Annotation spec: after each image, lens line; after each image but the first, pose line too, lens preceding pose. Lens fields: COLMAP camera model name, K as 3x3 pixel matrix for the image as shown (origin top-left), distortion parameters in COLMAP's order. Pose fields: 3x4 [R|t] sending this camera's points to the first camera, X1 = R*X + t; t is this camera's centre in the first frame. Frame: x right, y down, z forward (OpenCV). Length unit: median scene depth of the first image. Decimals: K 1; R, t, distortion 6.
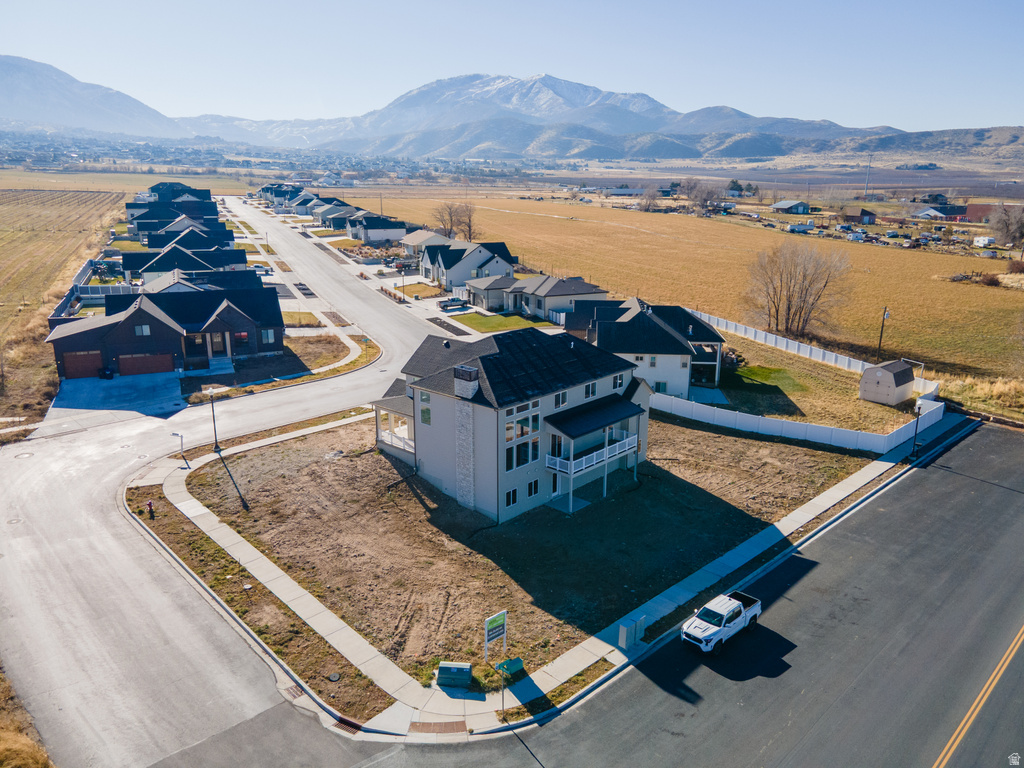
lens RADIAL K [[750.0, 0, 502.9], [0, 750.0, 383.2], [0, 0, 1]] dist [0.033012, 0.012456]
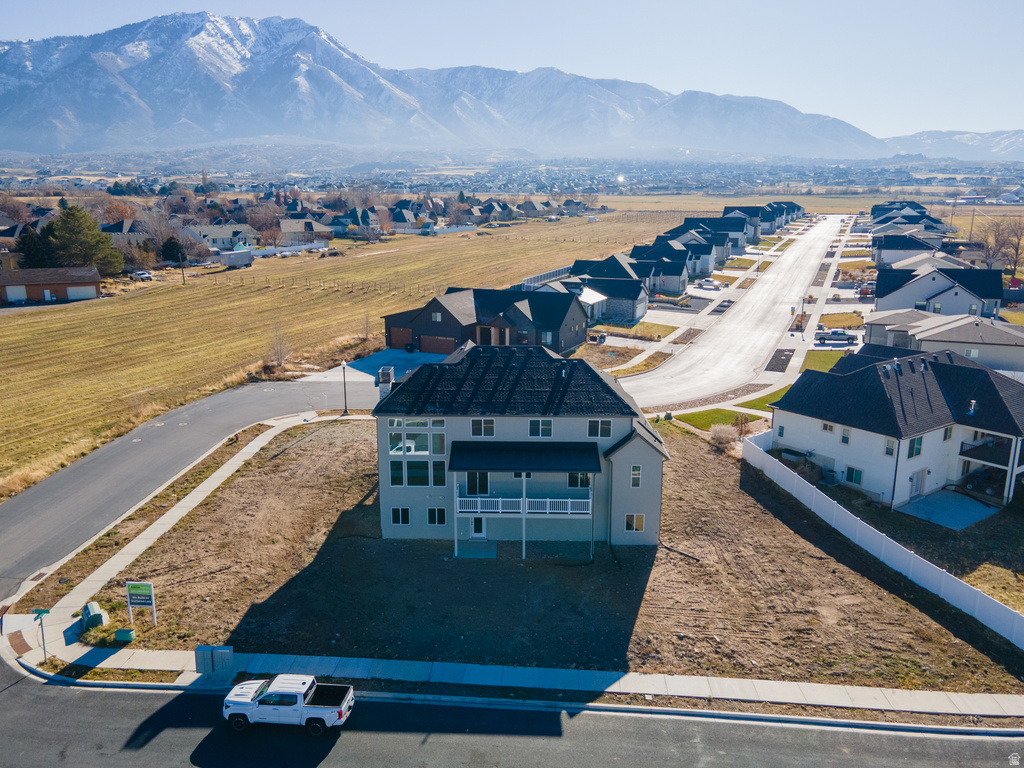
lens RADIAL K [[750.0, 0, 509.7], [0, 750.0, 390.5], [0, 0, 1]] dist [0.033012, 0.012456]
pose [[0.664171, 0.177199, -0.726276, 0.567527], [-0.190407, 0.979560, 0.064871, -0.064730], [0.722926, 0.095203, 0.684335, 0.339341]]
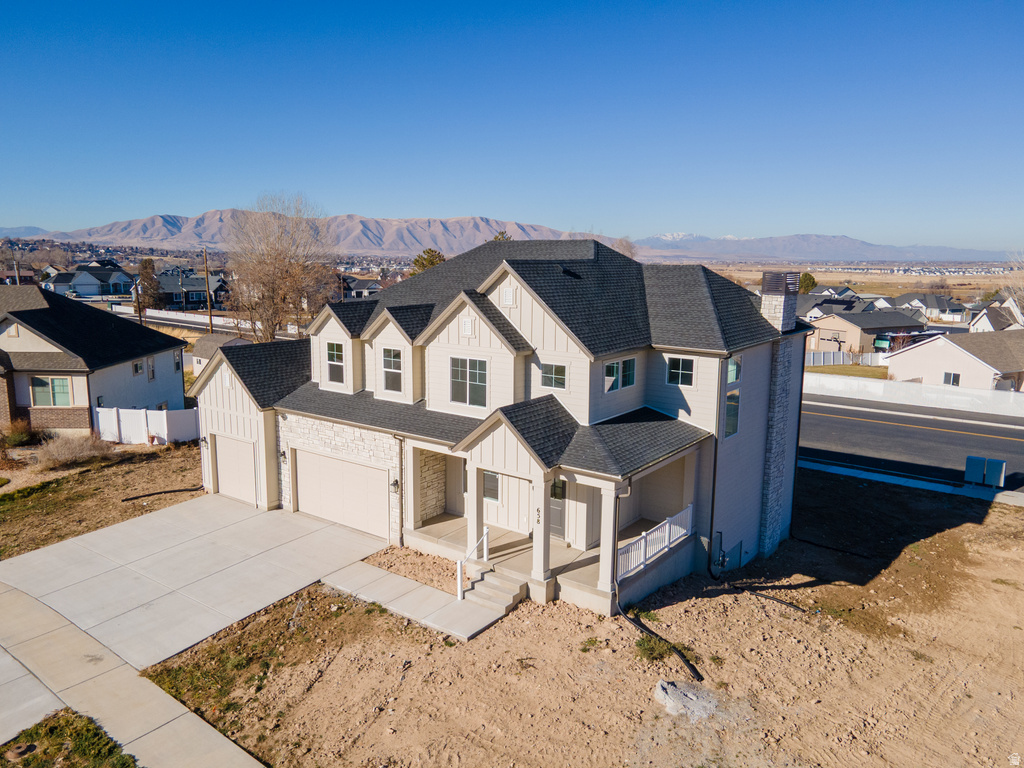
lens RADIAL K [[750.0, 0, 515.2], [0, 750.0, 380.3], [0, 0, 1]] dist [0.033012, 0.012456]
pose [[-0.109783, -0.163174, 0.980470, -0.399034], [0.246600, 0.951120, 0.185901, -0.065998], [-0.962879, 0.262193, -0.064178, 0.907519]]
